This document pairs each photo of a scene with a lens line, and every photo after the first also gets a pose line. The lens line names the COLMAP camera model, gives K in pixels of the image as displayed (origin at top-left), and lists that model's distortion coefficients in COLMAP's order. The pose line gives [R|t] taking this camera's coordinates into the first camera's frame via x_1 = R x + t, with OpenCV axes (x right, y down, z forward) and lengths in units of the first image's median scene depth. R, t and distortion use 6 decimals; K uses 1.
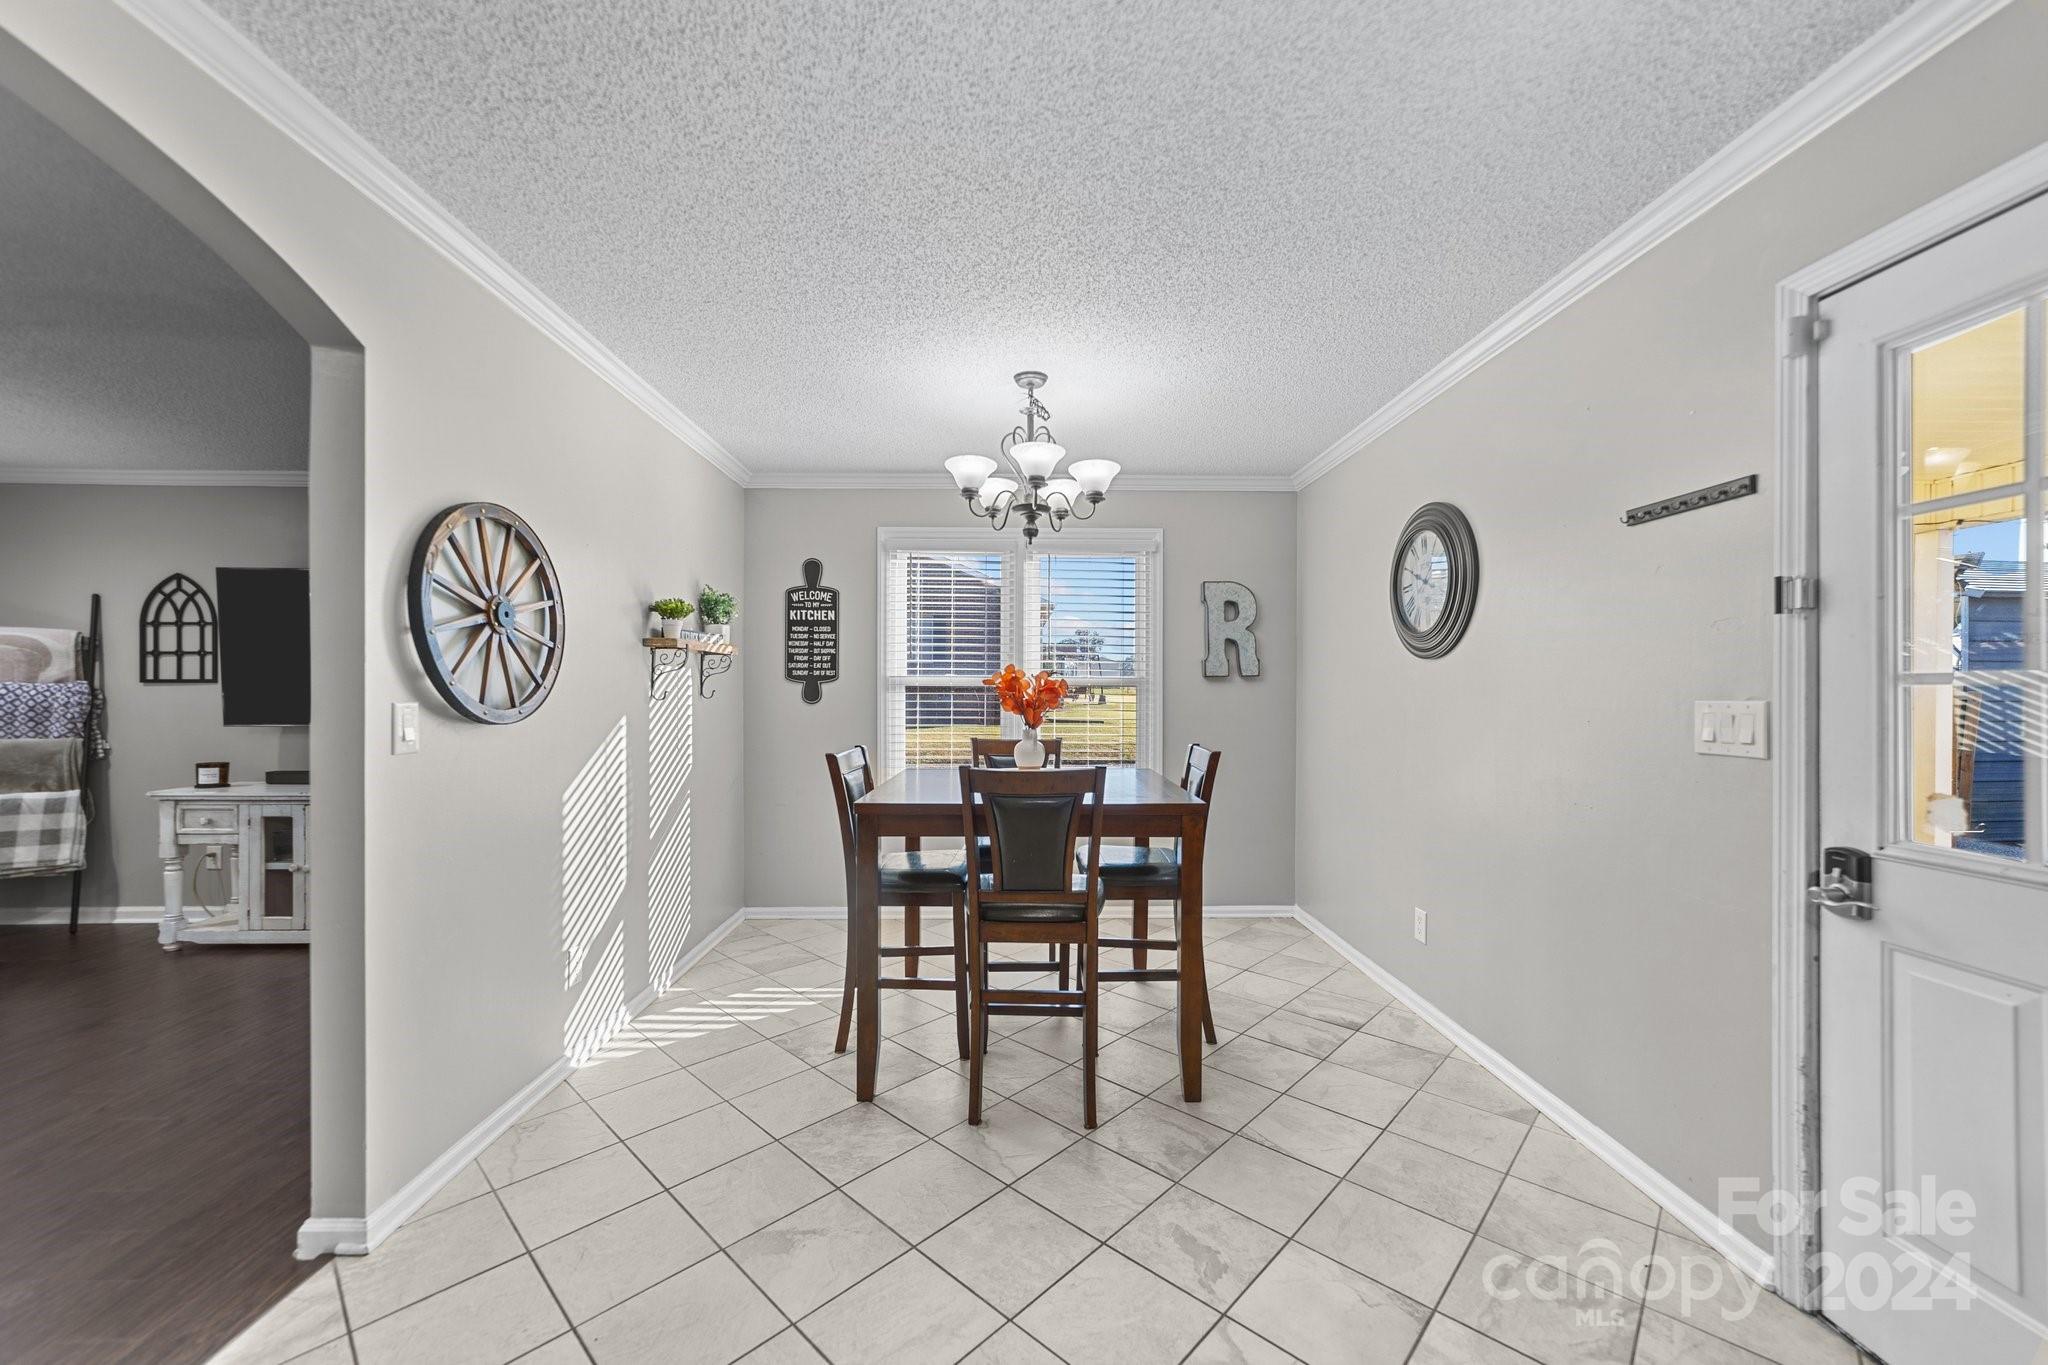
lens RADIAL K [[789.4, 0, 1017.8], [0, 789.4, 693.3], [0, 0, 1]] dist [-0.000463, 0.000127]
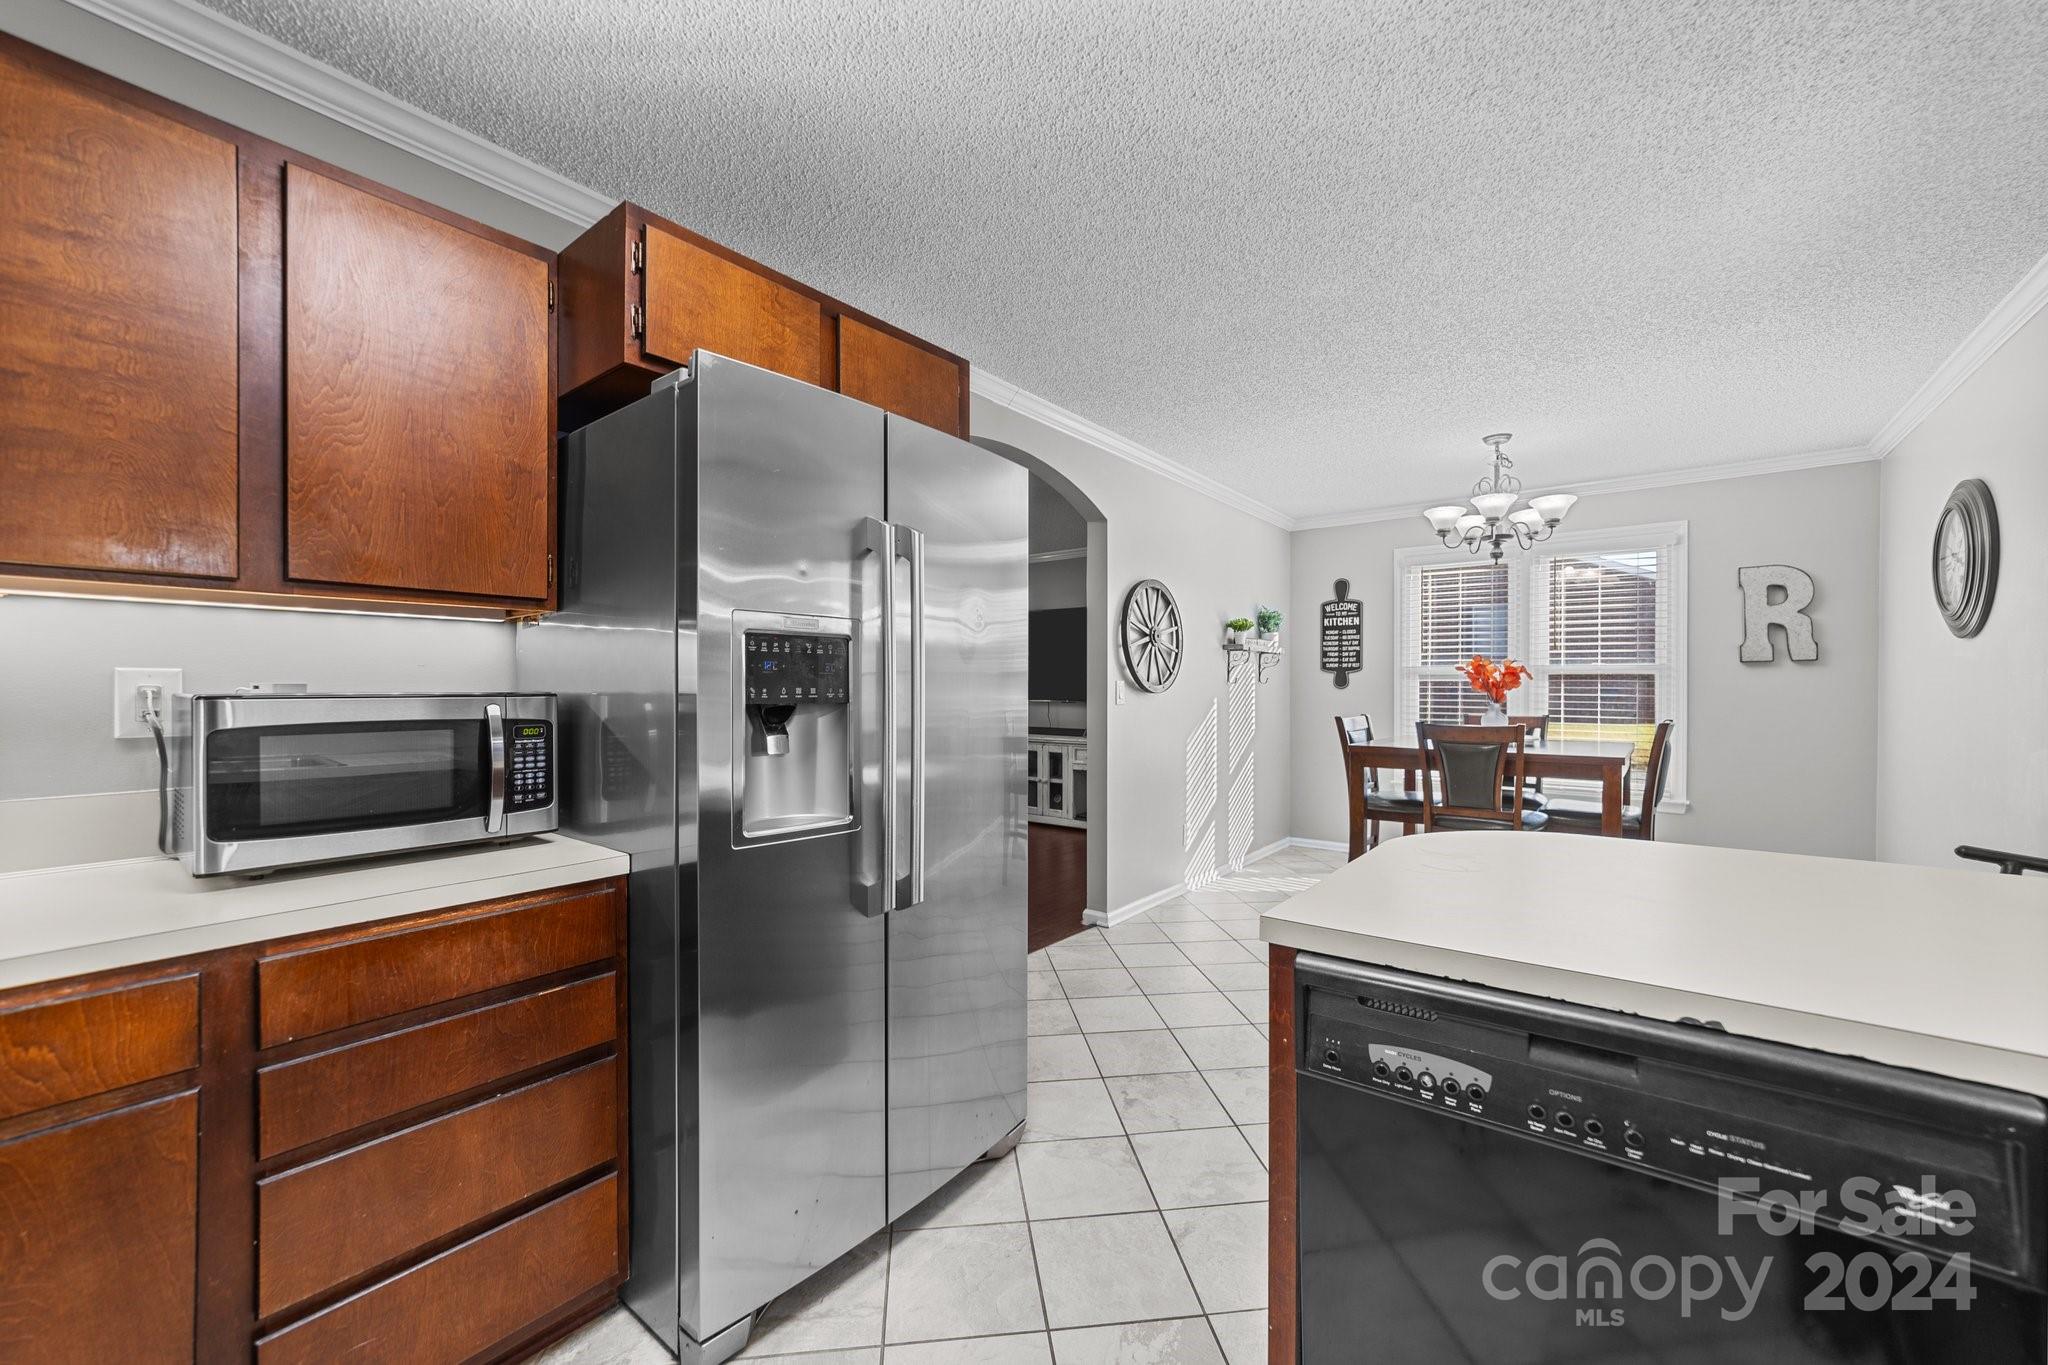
lens RADIAL K [[789.3, 0, 1021.8], [0, 789.3, 684.9], [0, 0, 1]] dist [-0.017998, 0.009630]
pose [[0.771768, -0.002396, -0.635900, 0.214254], [-0.001633, 0.999982, -0.005749, 0.020070], [0.635902, 0.005475, 0.771750, -0.465903]]
